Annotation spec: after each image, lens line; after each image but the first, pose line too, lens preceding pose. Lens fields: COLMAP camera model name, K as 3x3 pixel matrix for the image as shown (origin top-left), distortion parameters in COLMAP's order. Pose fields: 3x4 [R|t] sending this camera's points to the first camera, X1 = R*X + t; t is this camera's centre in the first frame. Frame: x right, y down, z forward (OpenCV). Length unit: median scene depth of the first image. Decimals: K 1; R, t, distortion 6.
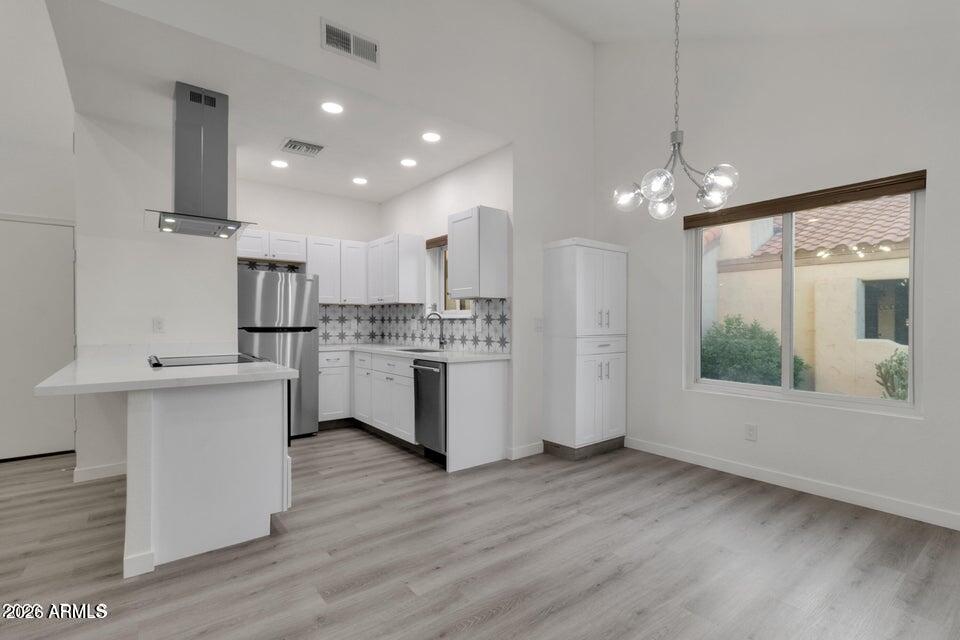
lens RADIAL K [[447.3, 0, 487.5], [0, 447.3, 319.7], [0, 0, 1]] dist [0.000653, 0.002590]
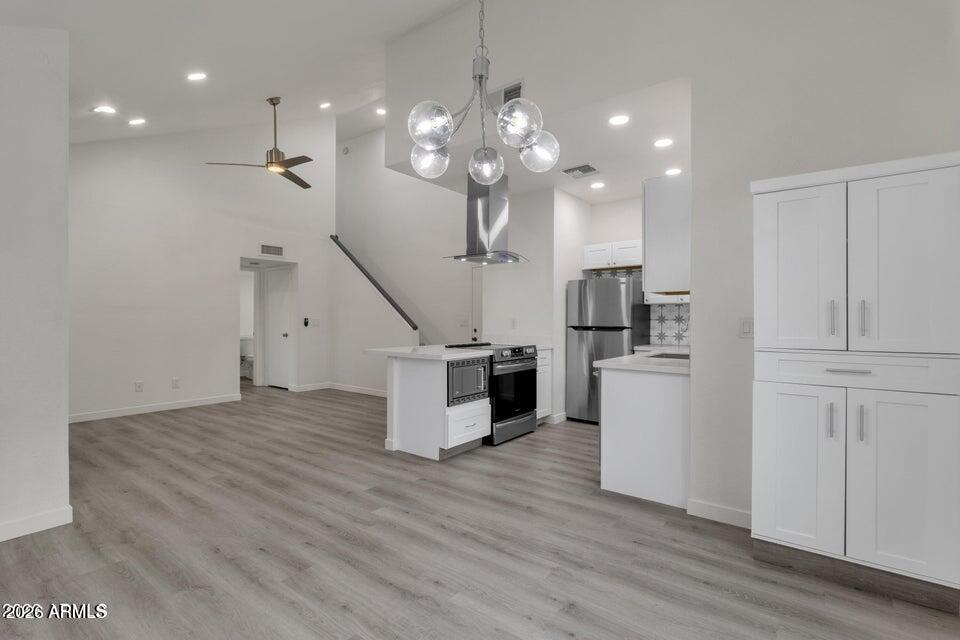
lens RADIAL K [[447.3, 0, 487.1], [0, 447.3, 321.5], [0, 0, 1]] dist [0.000653, 0.002590]
pose [[0.255359, 0.004022, -0.966838, 0.687006], [0.001084, 0.999990, 0.004446, -0.000701], [0.966846, -0.002183, 0.255352, 0.514260]]
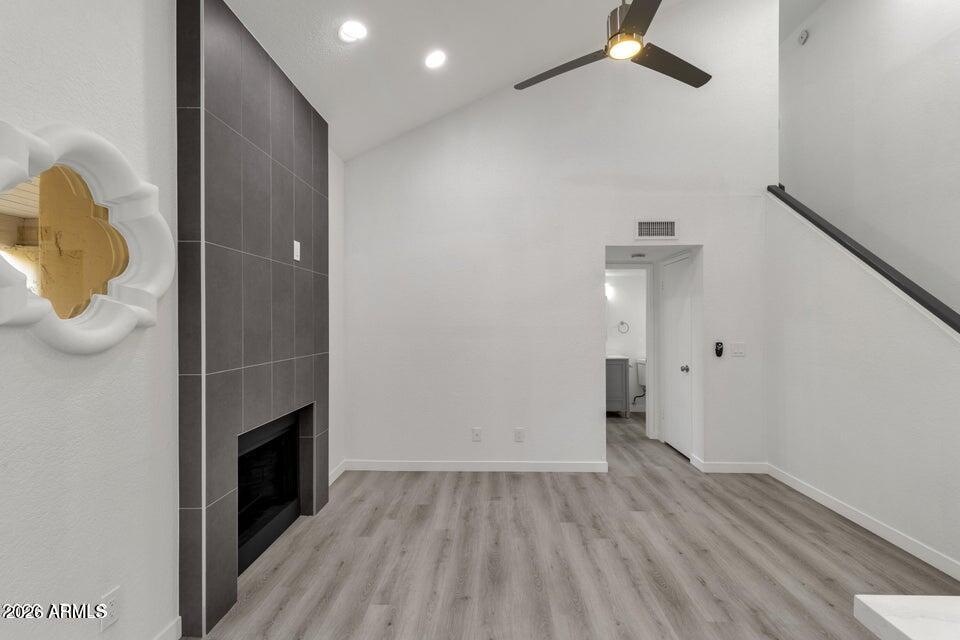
lens RADIAL K [[447.3, 0, 488.4], [0, 447.3, 320.4], [0, 0, 1]] dist [0.000653, 0.002590]
pose [[-0.630805, -0.001203, -0.775940, -0.200919], [0.006223, 0.999959, -0.006610, -0.056019], [0.775916, -0.008998, -0.630772, 0.502286]]
